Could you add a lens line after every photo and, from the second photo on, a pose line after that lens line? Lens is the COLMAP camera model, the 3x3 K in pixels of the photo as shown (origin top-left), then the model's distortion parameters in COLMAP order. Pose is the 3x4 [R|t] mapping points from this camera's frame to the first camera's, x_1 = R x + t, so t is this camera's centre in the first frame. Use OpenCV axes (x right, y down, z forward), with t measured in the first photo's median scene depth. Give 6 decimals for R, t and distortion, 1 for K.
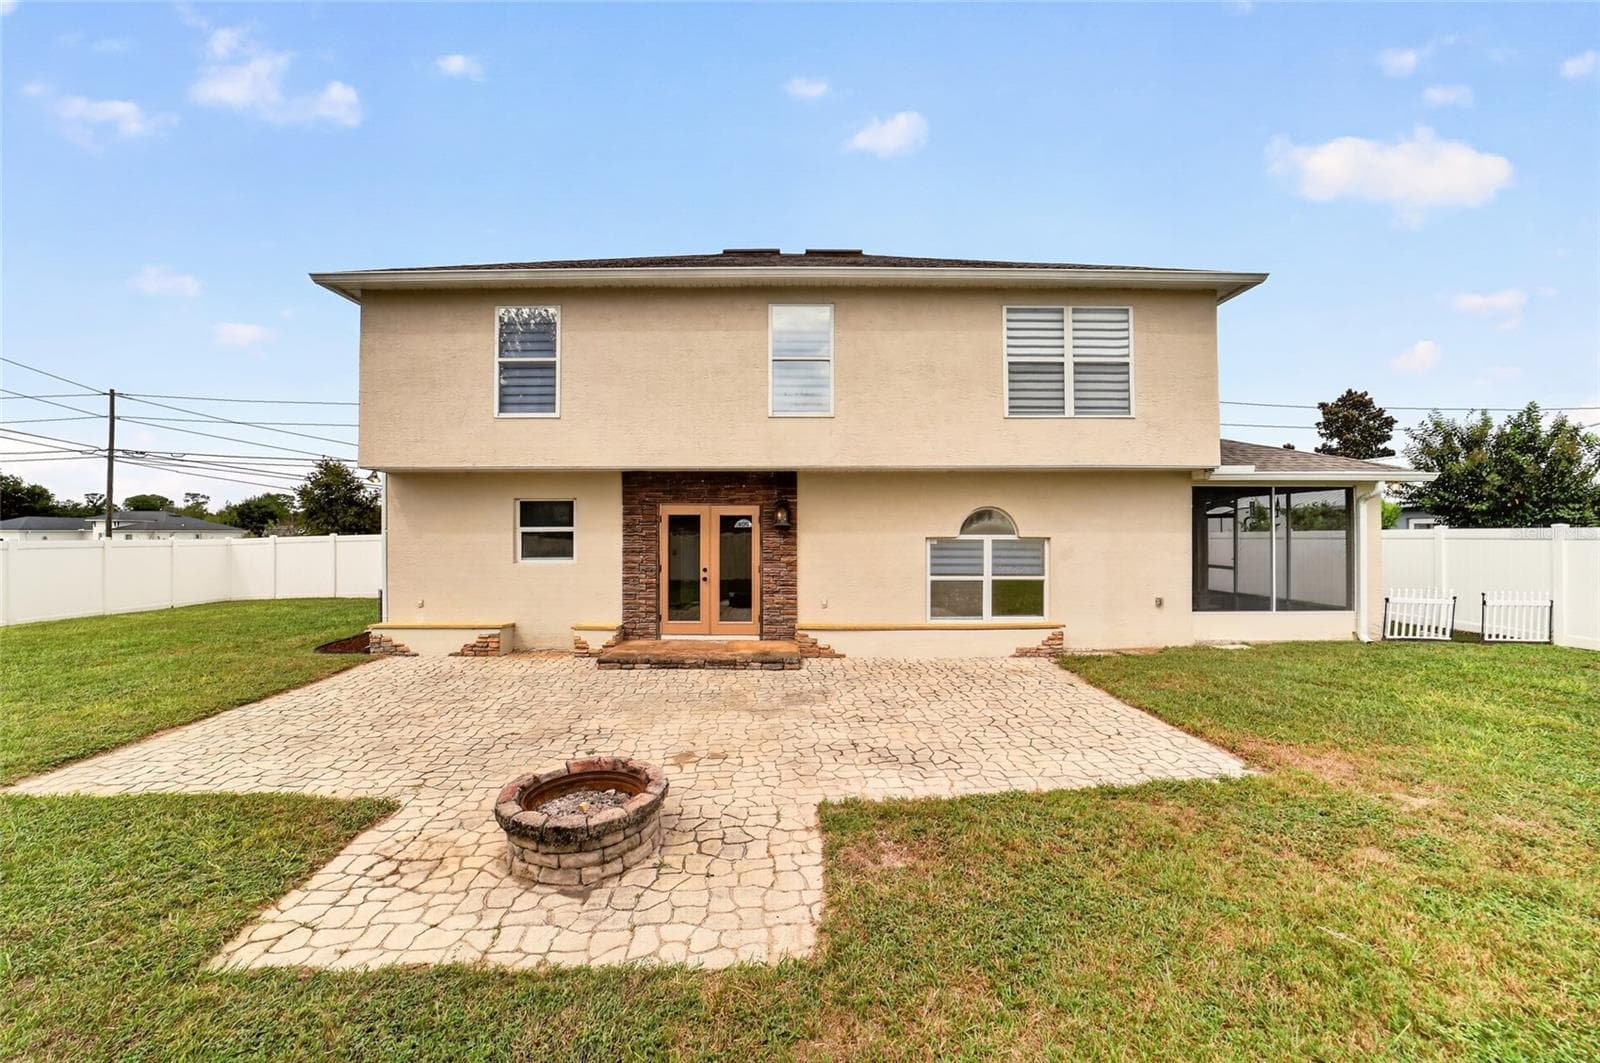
lens RADIAL K [[628.8, 0, 800.0], [0, 628.8, 531.5], [0, 0, 1]] dist [-0.076094, 0.035074]
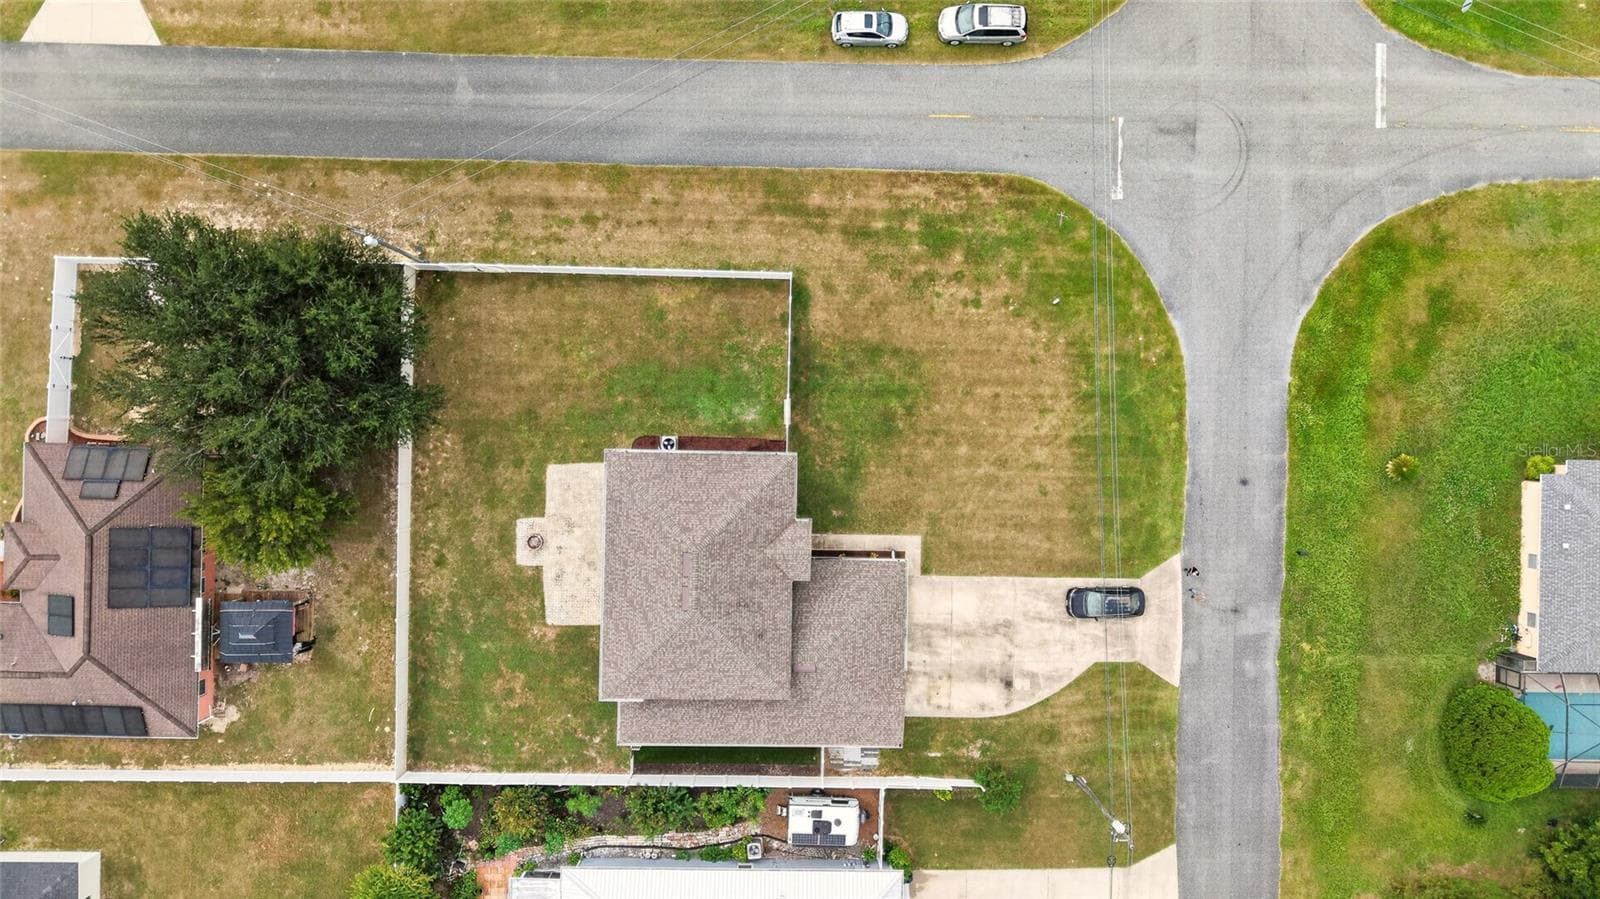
lens RADIAL K [[1068.3, 0, 802.1], [0, 1068.3, 452.8], [0, 0, 1]] dist [0.015962, -0.036062]
pose [[-0.032826, 0.998989, 0.030727, -0.926849], [-0.031827, -0.031773, 0.998988, -6.340674], [0.998954, 0.031815, 0.032838, 1.770850]]
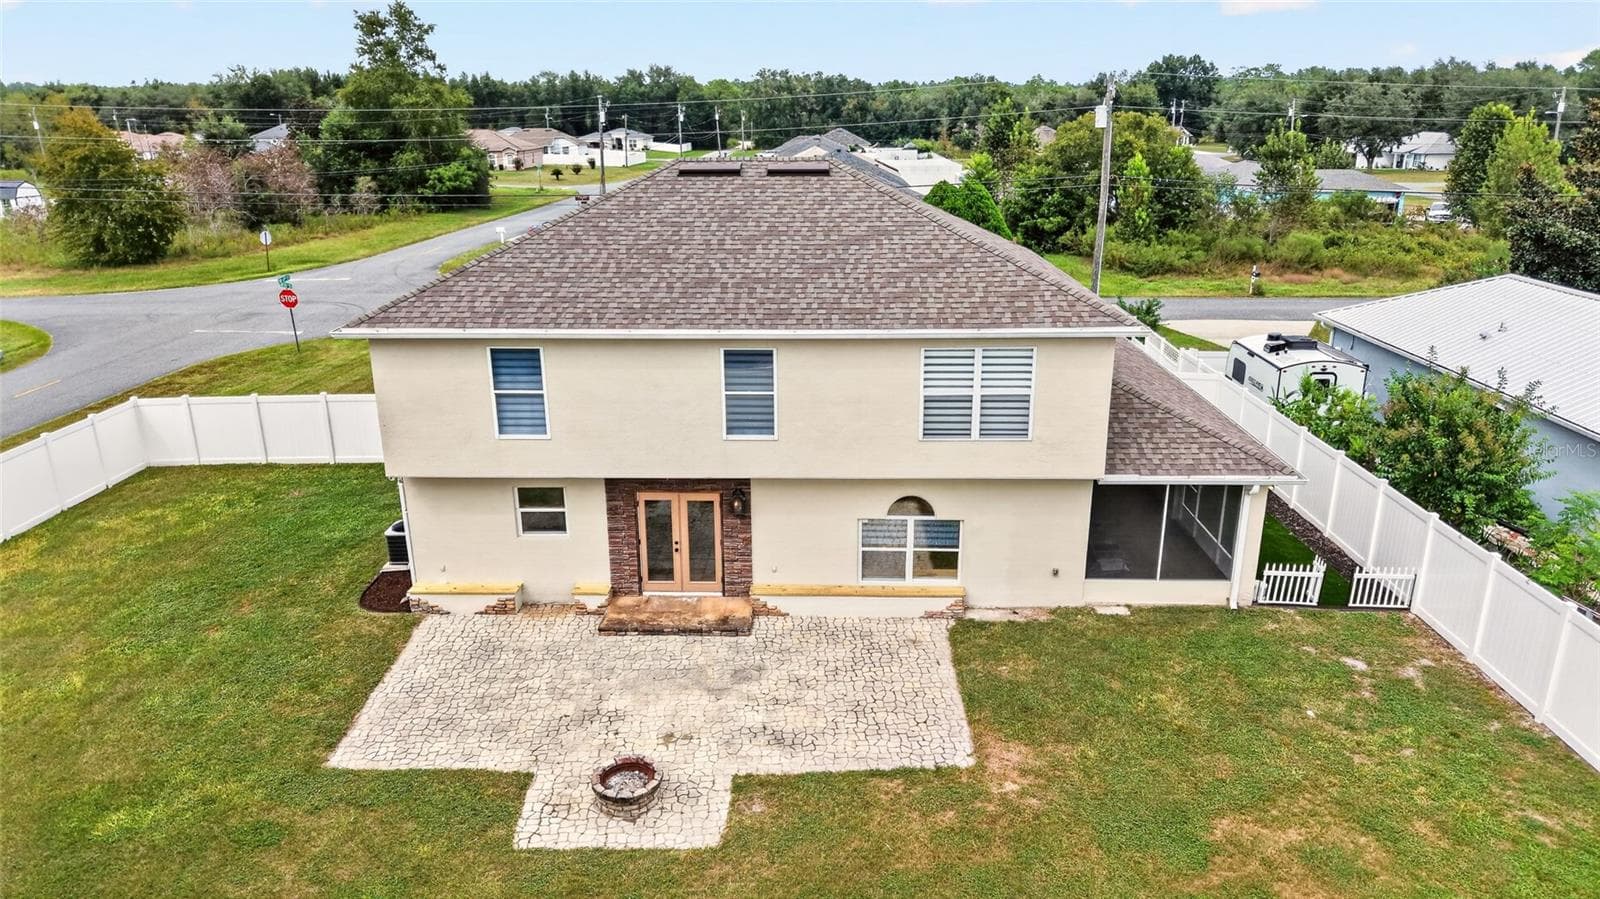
lens RADIAL K [[1068.3, 0, 802.1], [0, 1068.3, 452.8], [0, 0, 1]] dist [0.015962, -0.036062]
pose [[0.999339, 0.006631, -0.035747, 0.166855], [0.004687, 0.951530, 0.307522, -0.746019], [0.036053, -0.307486, 0.950869, -0.917207]]
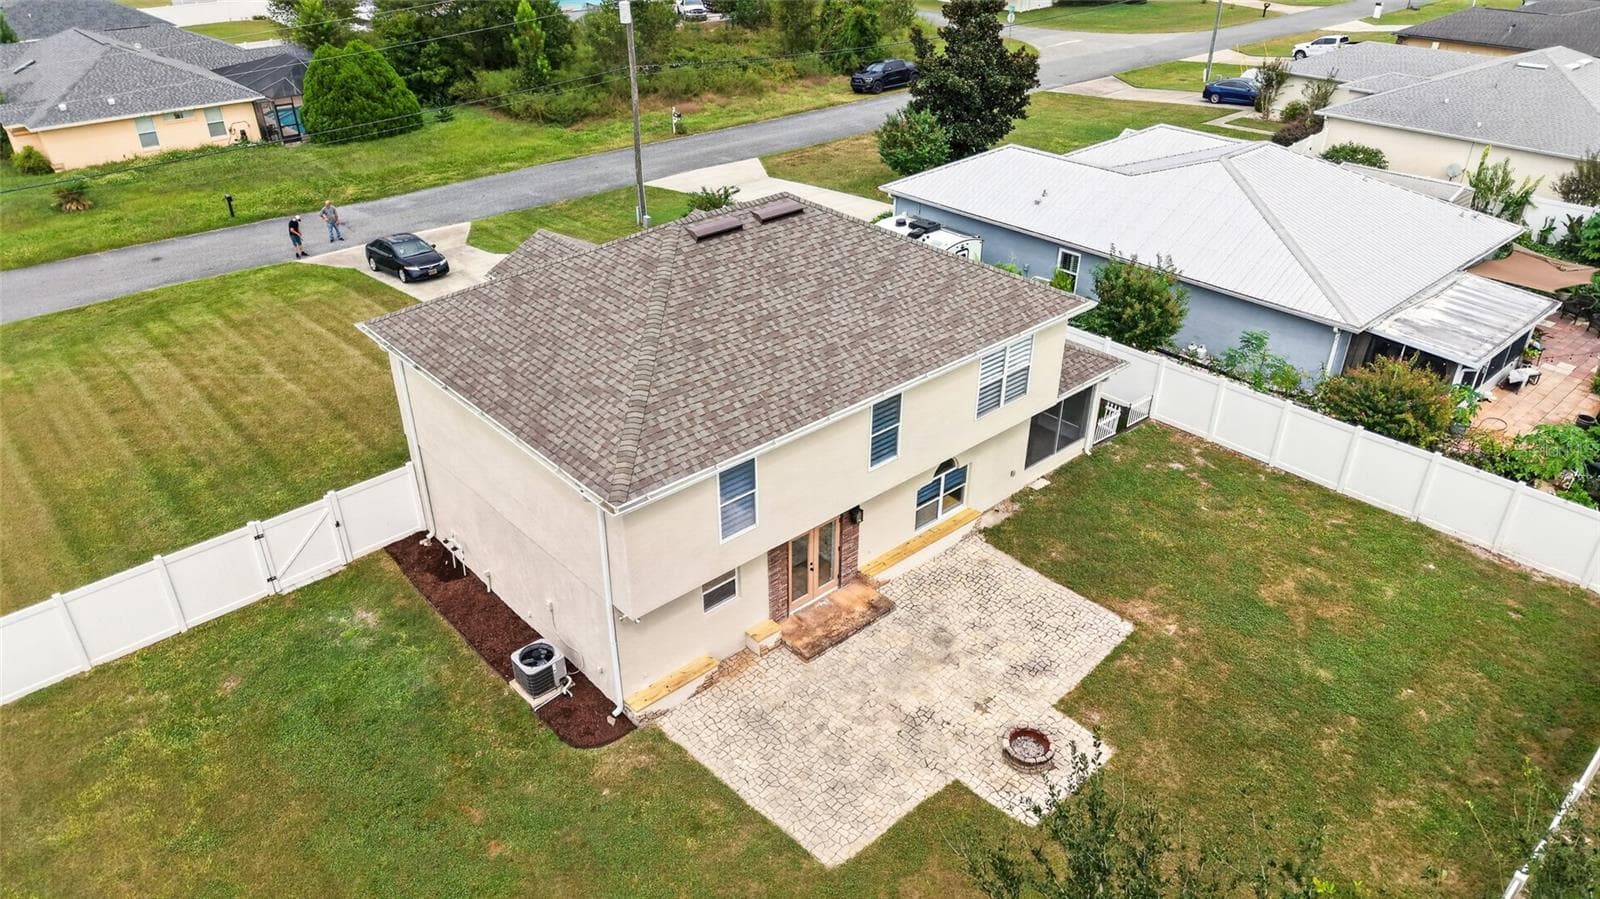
lens RADIAL K [[1060.1, 0, 800.0], [0, 1060.1, 449.5], [0, 0, 1]] dist [0.006373, 0.000116]
pose [[0.749463, -0.328296, 0.574914, -1.475059], [-0.005370, 0.865347, 0.501144, -1.376885], [-0.662024, -0.378676, 0.646783, -0.448397]]
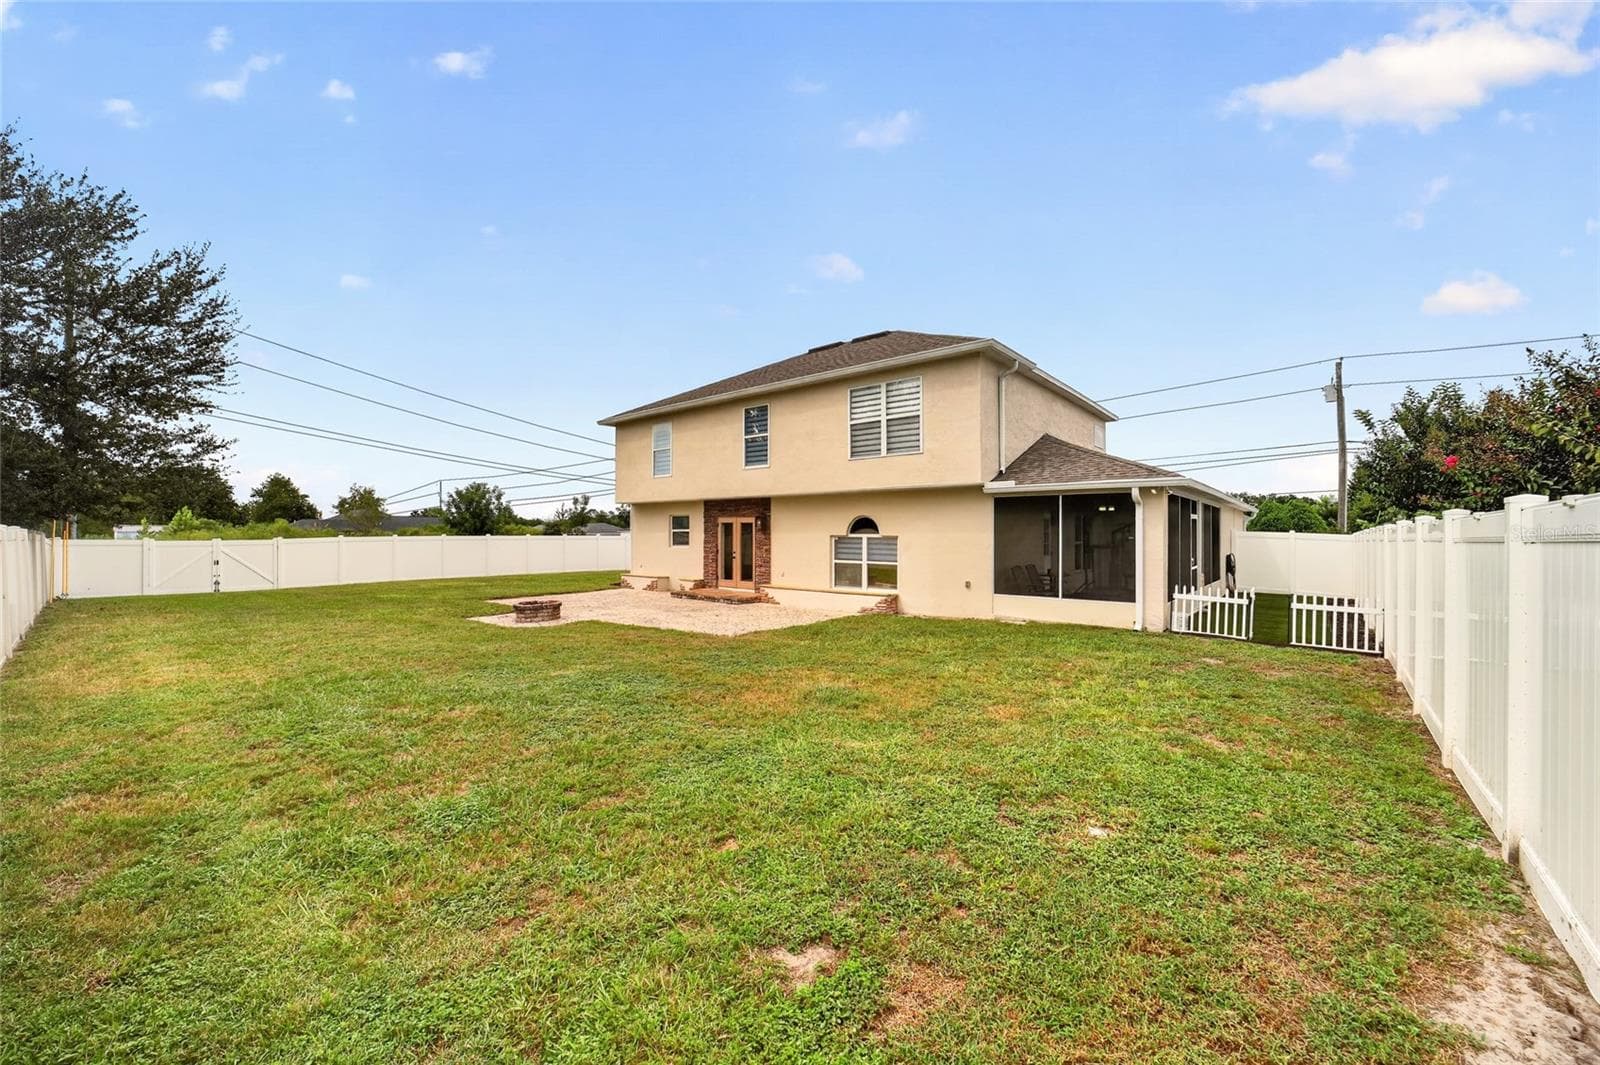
lens RADIAL K [[628.8, 0, 800.0], [0, 628.8, 532.5], [0, 0, 1]] dist [-0.076094, 0.035074]
pose [[0.758255, 0.000419, -0.651958, 1.200944], [0.003191, 0.999985, 0.004354, -0.005616], [0.651950, -0.005382, 0.758243, -0.276336]]
